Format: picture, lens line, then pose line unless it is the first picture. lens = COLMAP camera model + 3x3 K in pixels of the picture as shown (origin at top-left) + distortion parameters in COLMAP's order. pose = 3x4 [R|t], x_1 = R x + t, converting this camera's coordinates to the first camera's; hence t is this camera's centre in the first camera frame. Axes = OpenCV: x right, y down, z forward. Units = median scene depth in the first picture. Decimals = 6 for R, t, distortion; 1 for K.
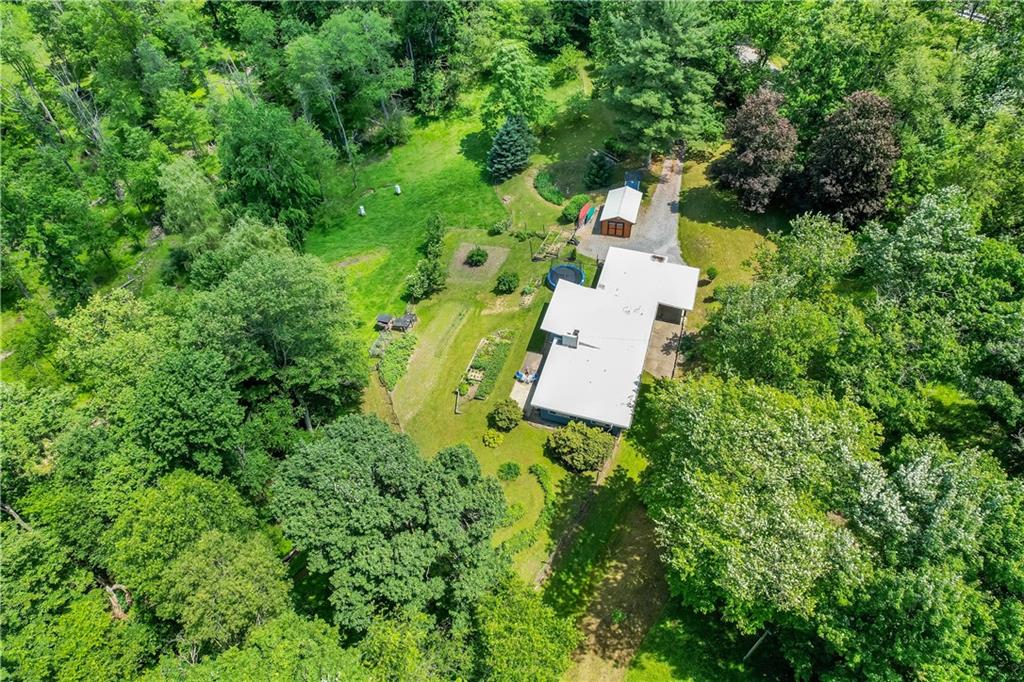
lens RADIAL K [[668.6, 0, 512.0], [0, 668.6, 341.0], [0, 0, 1]] dist [-0.002885, -0.001004]
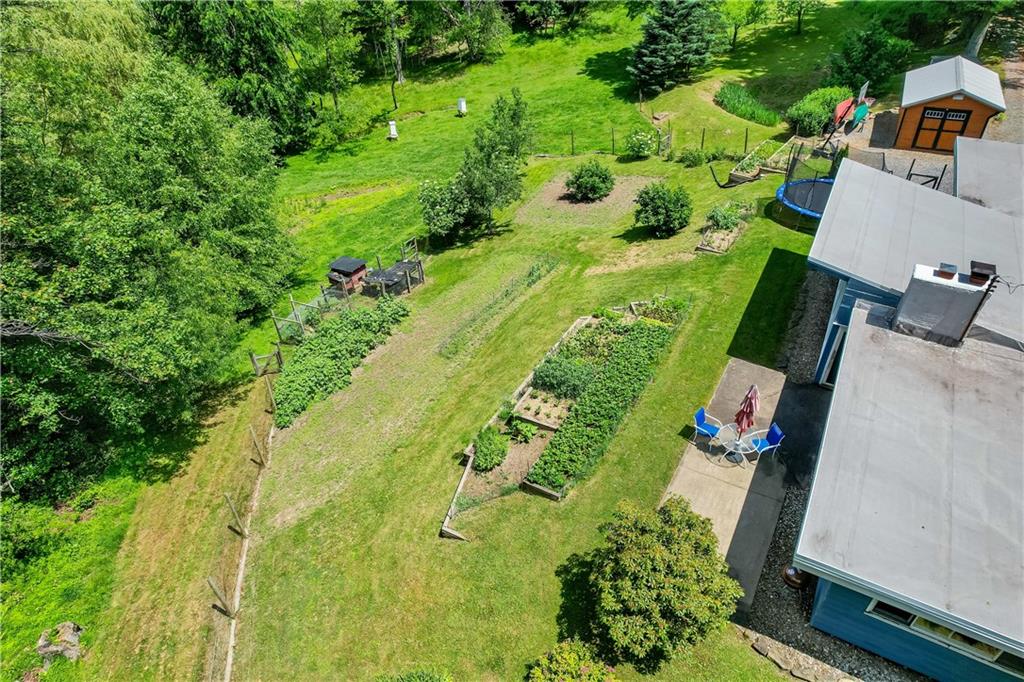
lens RADIAL K [[668.6, 0, 512.0], [0, 668.6, 341.0], [0, 0, 1]] dist [-0.002885, -0.001004]
pose [[0.980322, 0.123132, -0.154297, -0.024346], [-0.146382, 0.977835, -0.149702, 0.062070], [0.132443, 0.169343, 0.976617, 0.657471]]
